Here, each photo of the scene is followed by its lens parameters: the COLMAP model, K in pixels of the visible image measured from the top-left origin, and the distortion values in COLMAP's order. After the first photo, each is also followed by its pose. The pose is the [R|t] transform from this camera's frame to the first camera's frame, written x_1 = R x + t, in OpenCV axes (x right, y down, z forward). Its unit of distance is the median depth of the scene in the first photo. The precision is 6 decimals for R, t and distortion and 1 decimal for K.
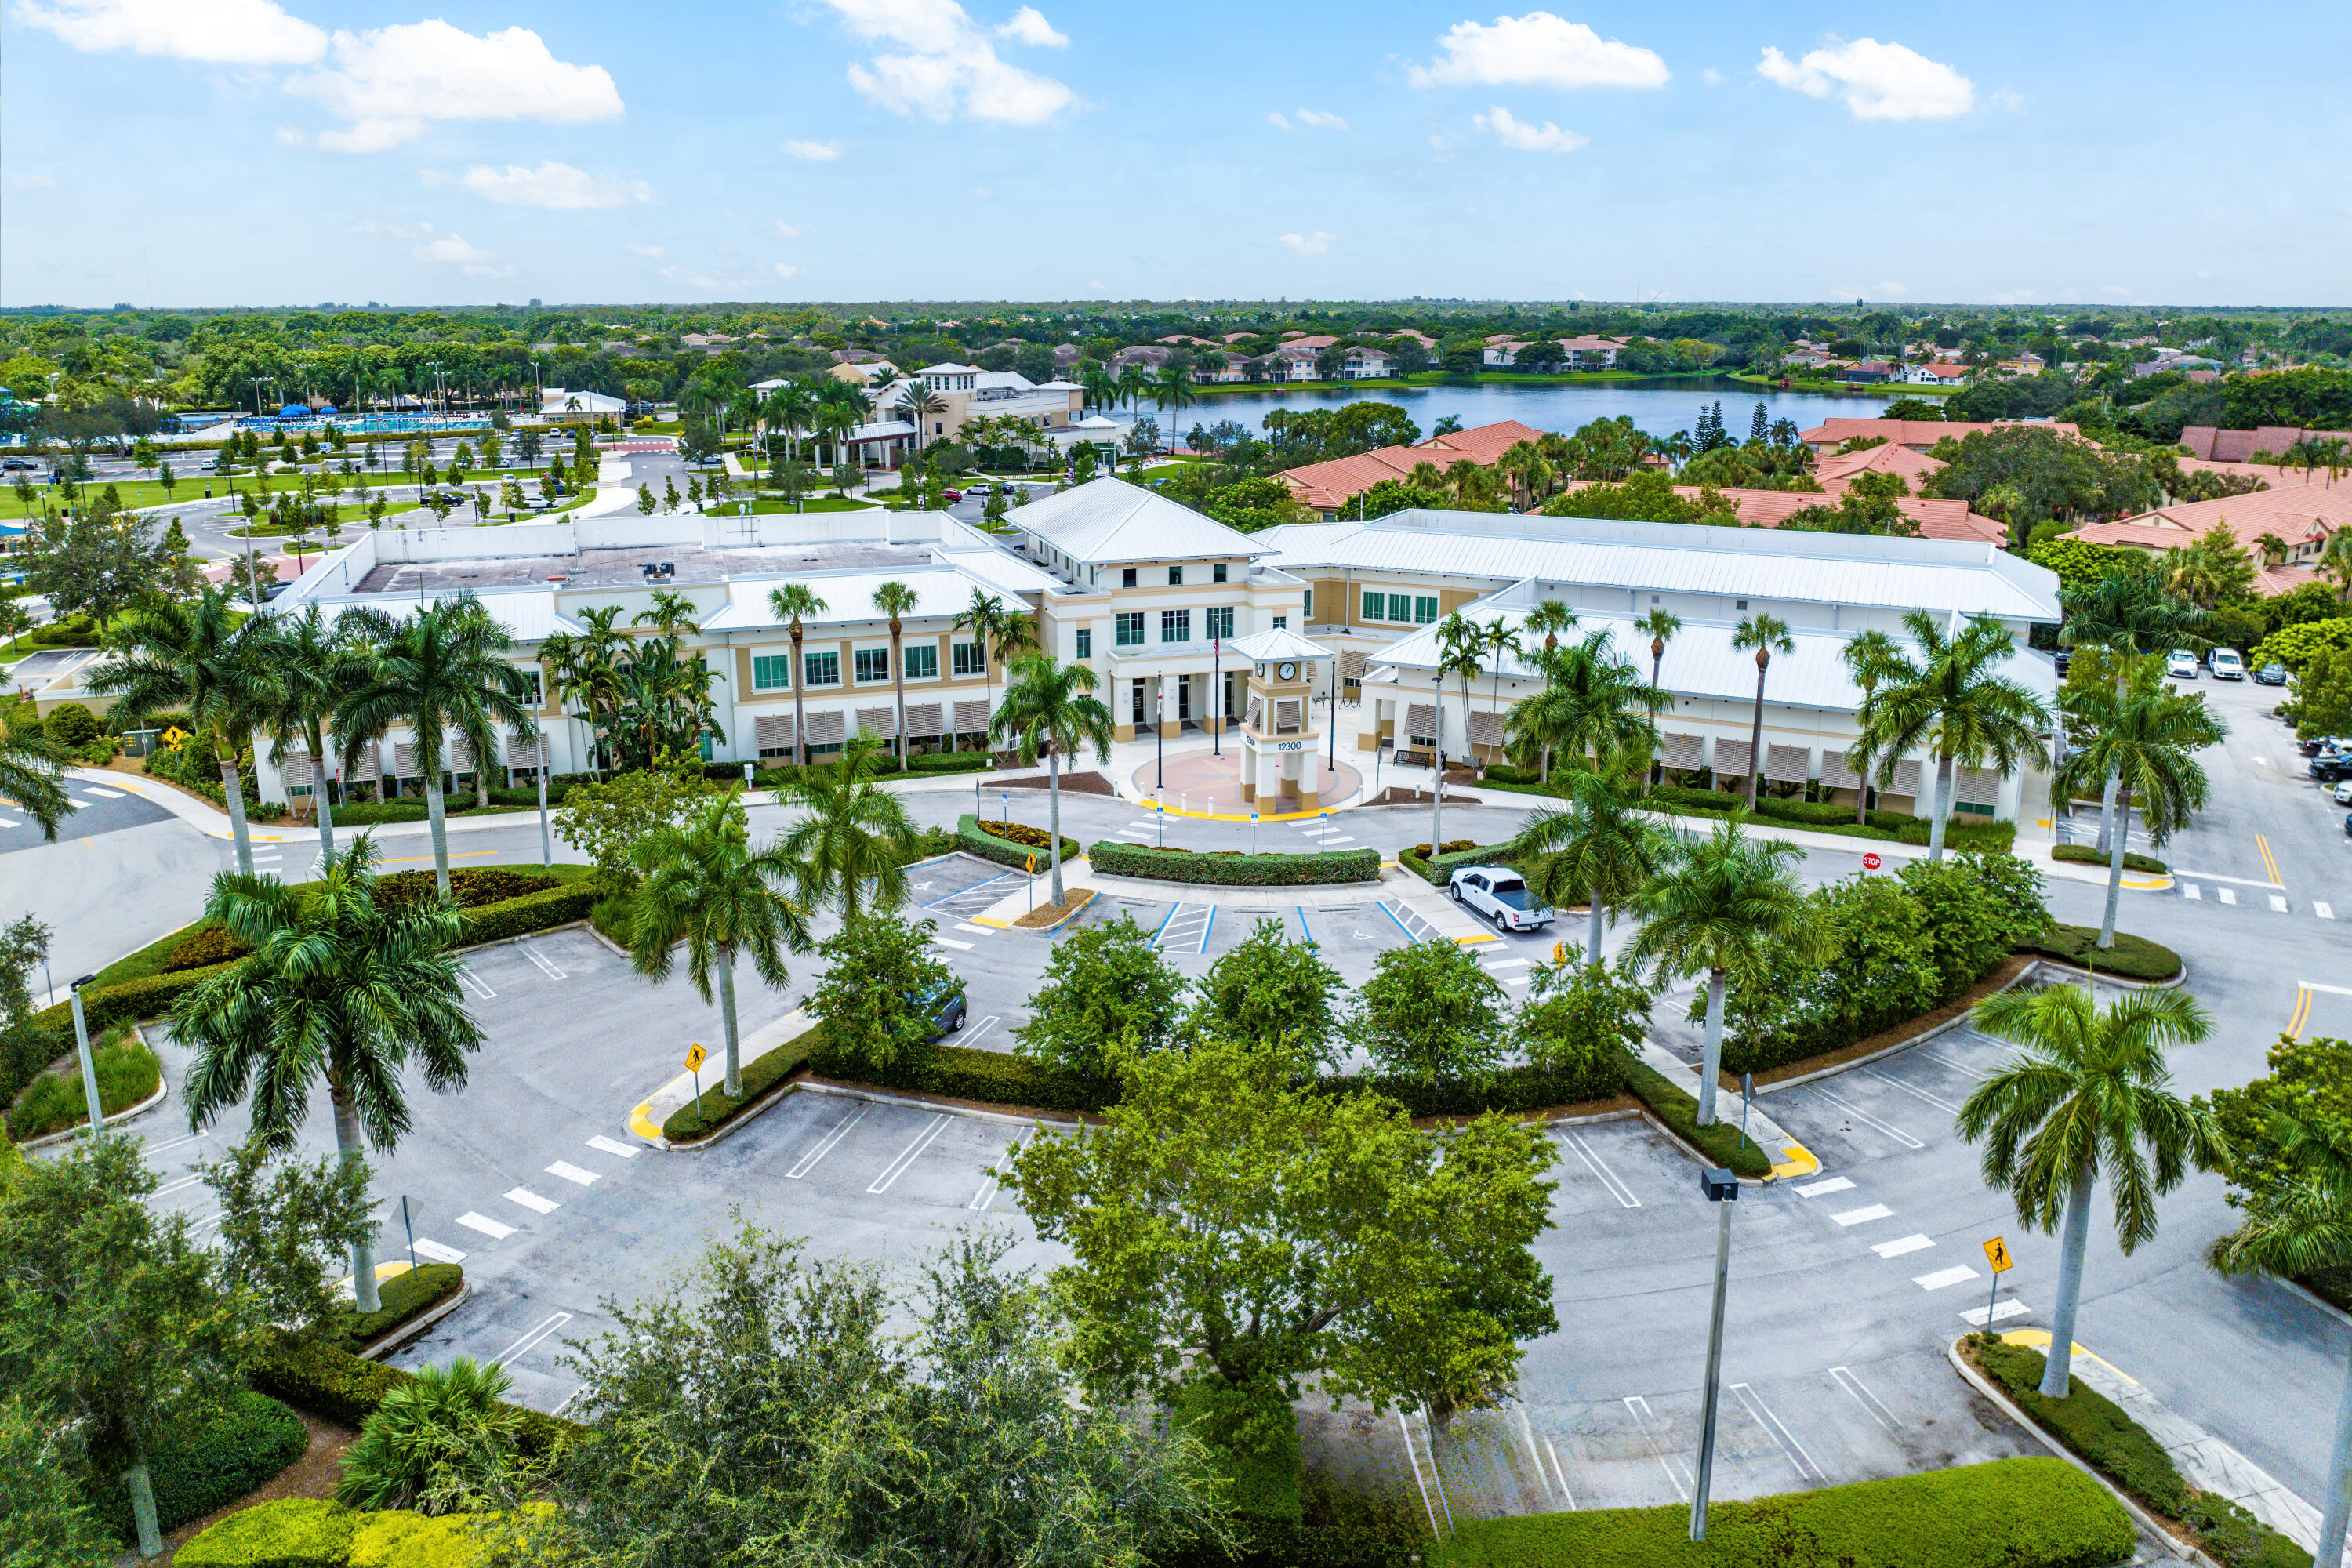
lens RADIAL K [[1661.7, 0, 1179.0], [0, 1661.7, 774.5], [0, 0, 1]] dist [0.000639, -0.000423]
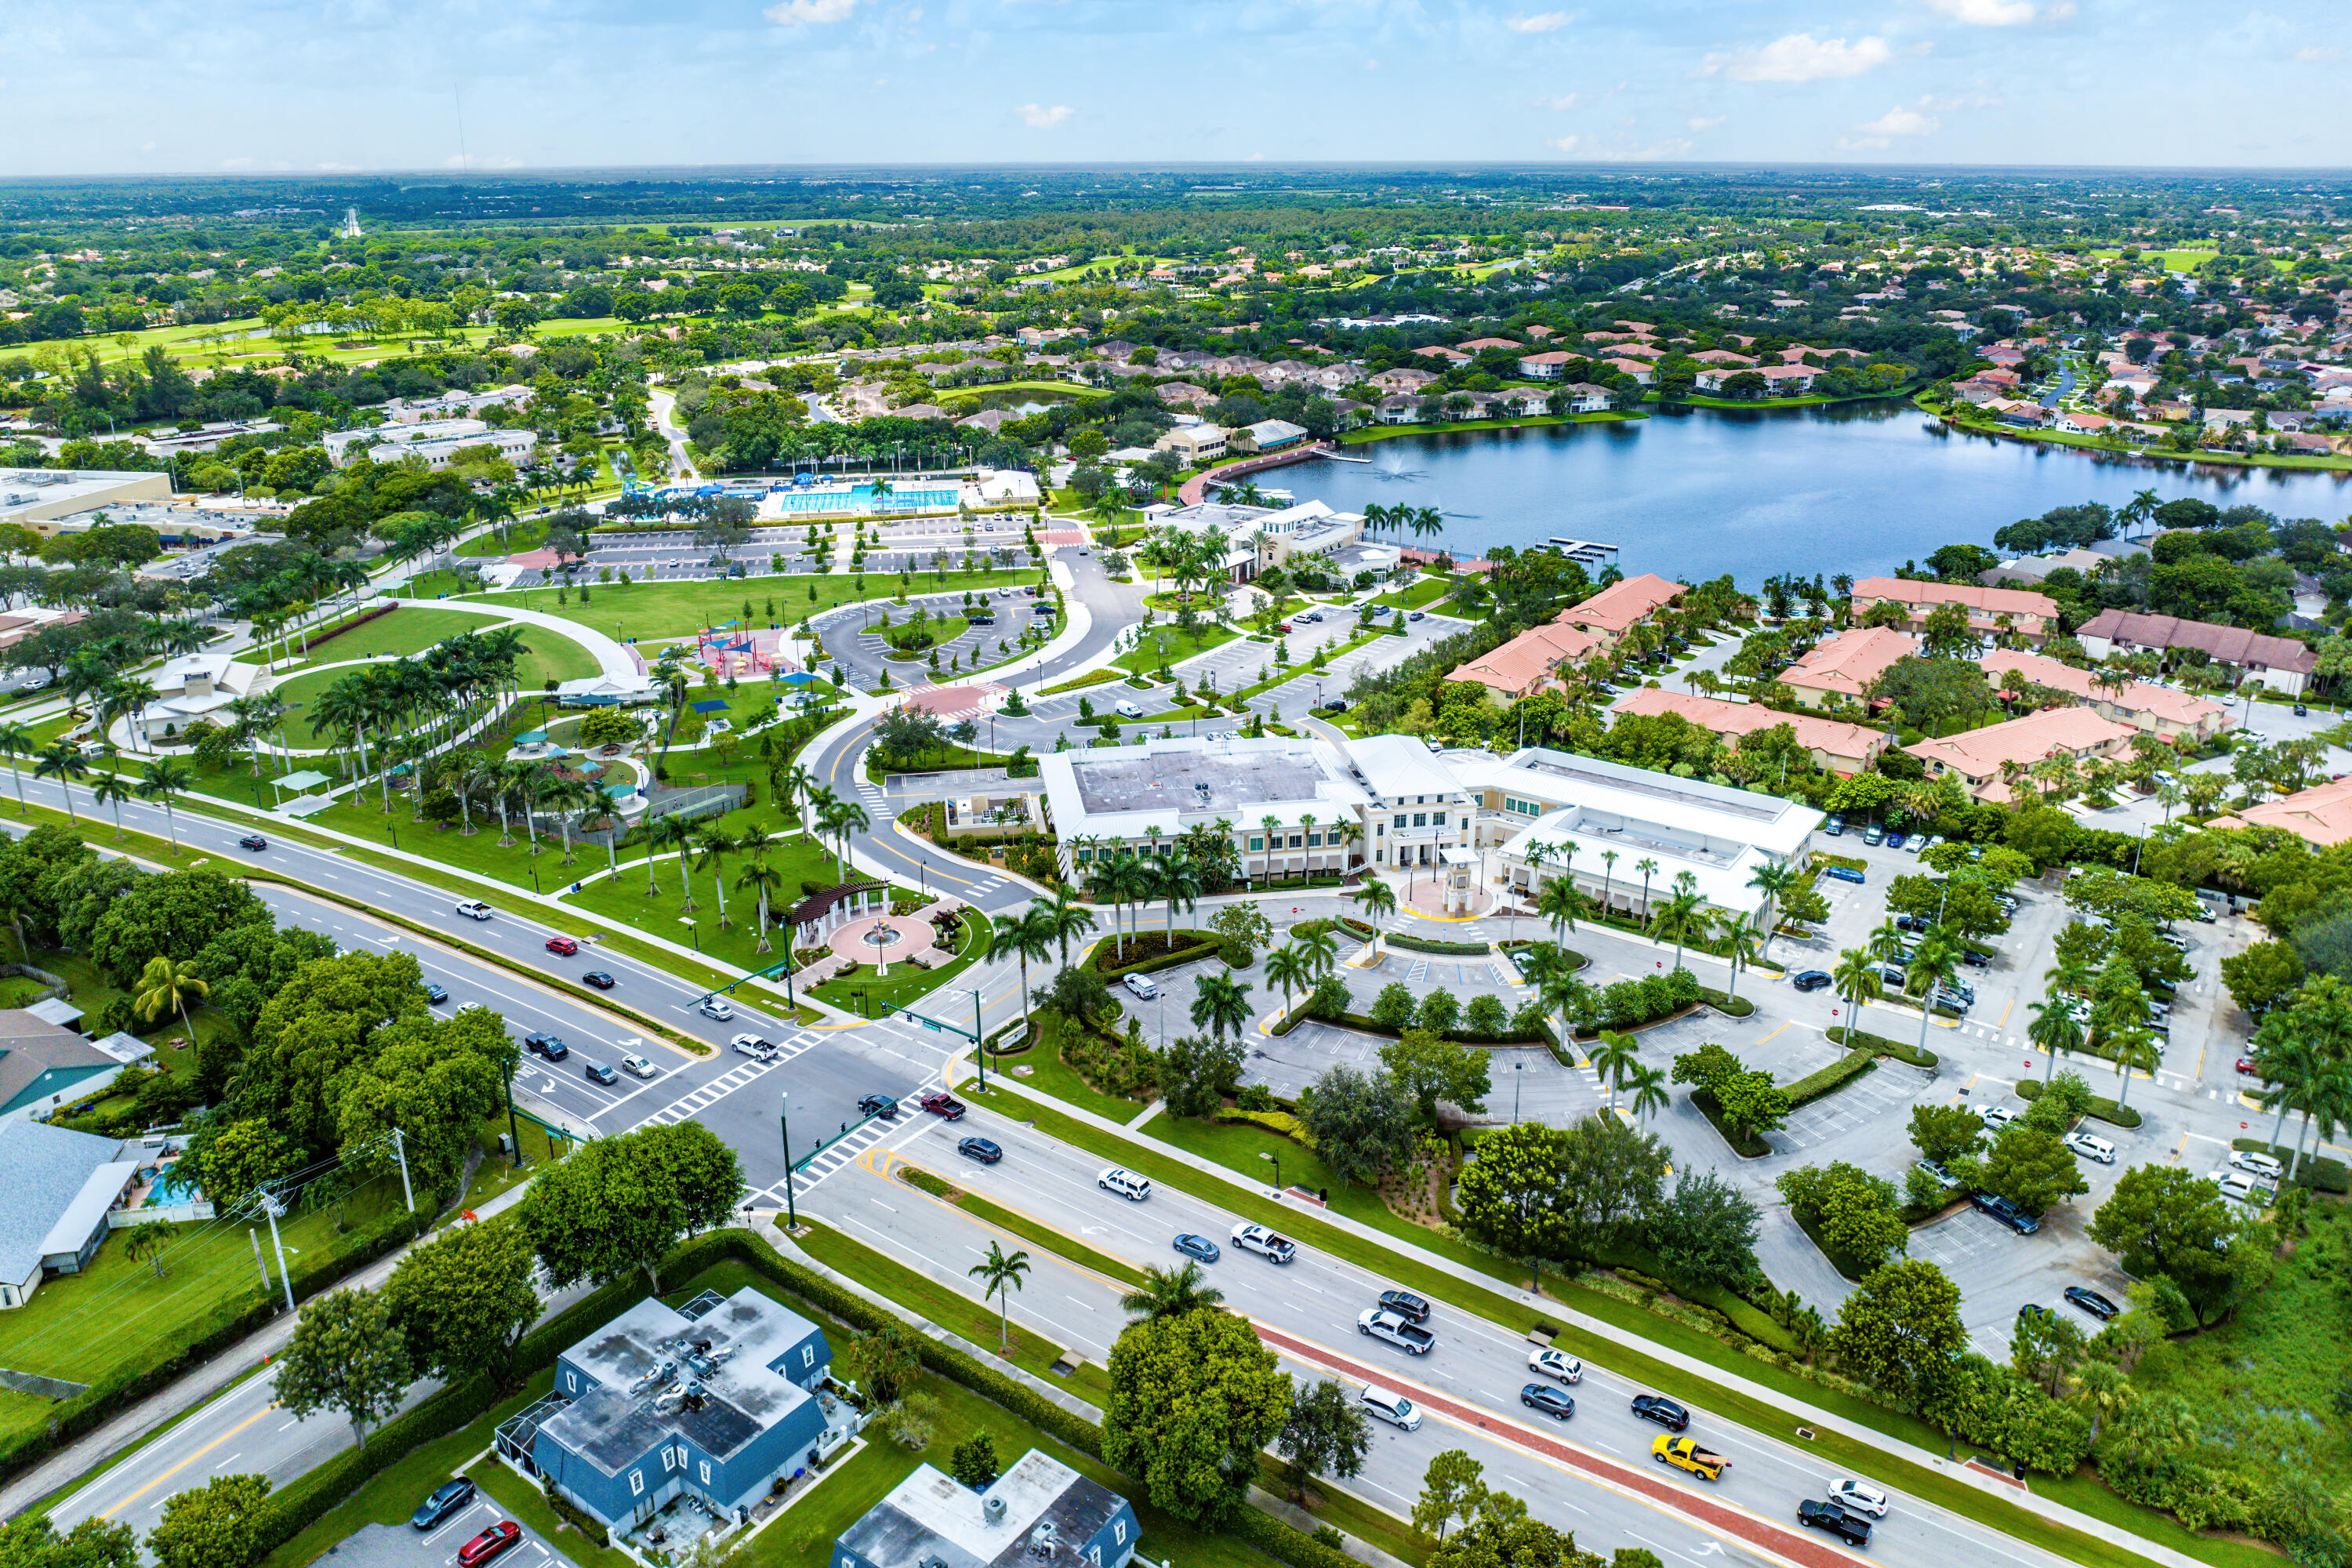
lens RADIAL K [[1661.7, 0, 1171.4], [0, 1661.7, 772.5], [0, 0, 1]] dist [0.000639, -0.000423]
pose [[0.988663, 0.049778, -0.141662, -0.021836], [-0.038110, 0.995743, 0.083921, -0.377713], [0.145236, -0.077570, 0.986352, -1.503158]]
